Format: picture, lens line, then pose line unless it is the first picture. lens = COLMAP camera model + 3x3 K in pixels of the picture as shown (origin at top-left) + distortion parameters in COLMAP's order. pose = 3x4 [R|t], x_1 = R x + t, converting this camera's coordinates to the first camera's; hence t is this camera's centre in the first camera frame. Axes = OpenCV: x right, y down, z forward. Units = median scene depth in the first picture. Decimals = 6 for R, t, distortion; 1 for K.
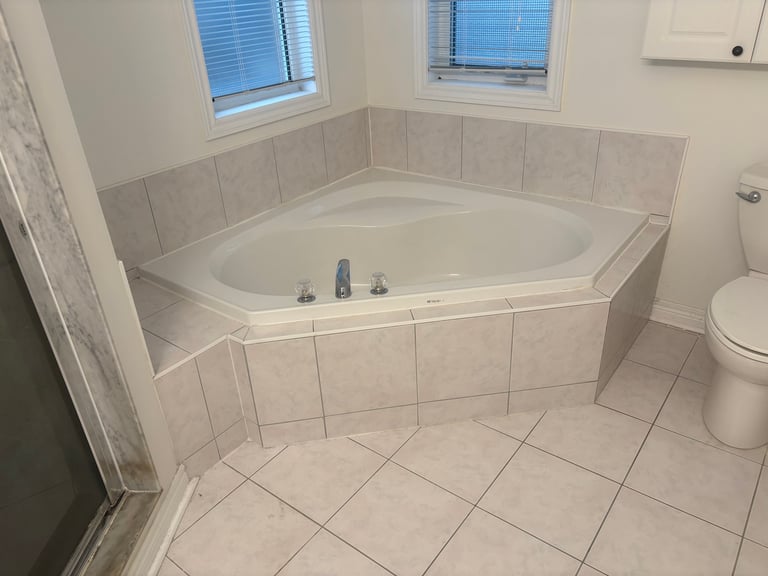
lens RADIAL K [[580.6, 0, 384.0], [0, 580.6, 288.0], [0, 0, 1]] dist [0.067362, -0.067652]
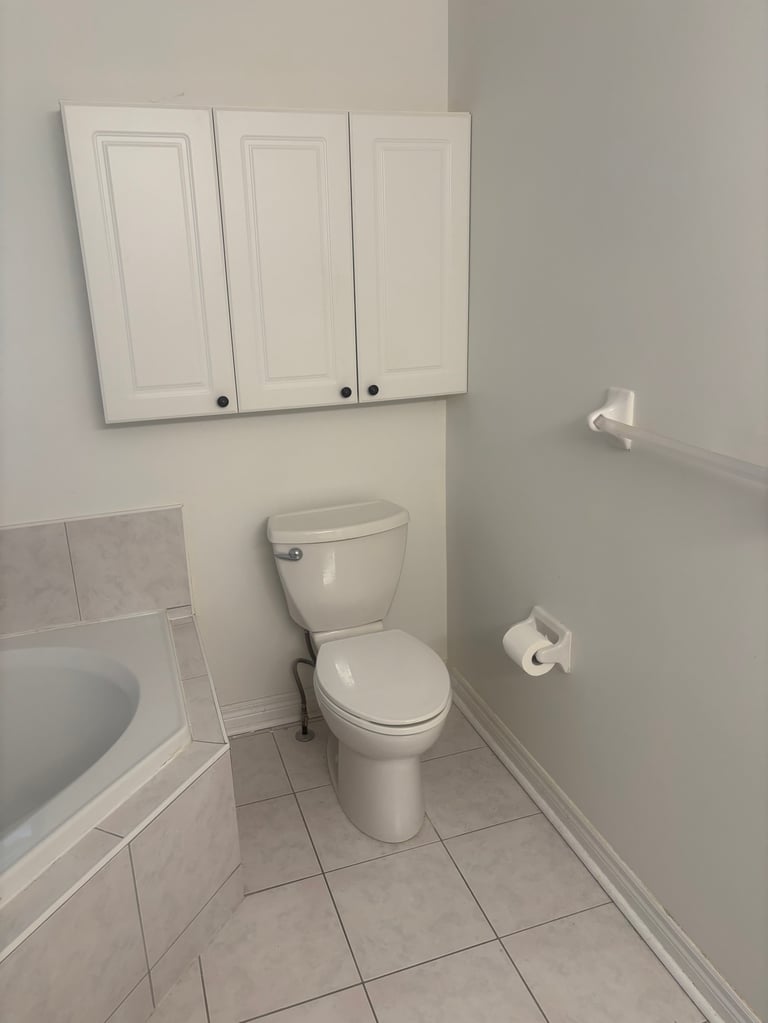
lens RADIAL K [[773.4, 0, 384.0], [0, 773.4, 511.5], [0, 0, 1]] dist [0.067362, -0.067652]
pose [[0.559693, -0.235112, 0.794648, -0.178836], [0.399601, 0.916632, -0.010247, -0.148754], [-0.725991, 0.323277, 0.606983, 0.205229]]
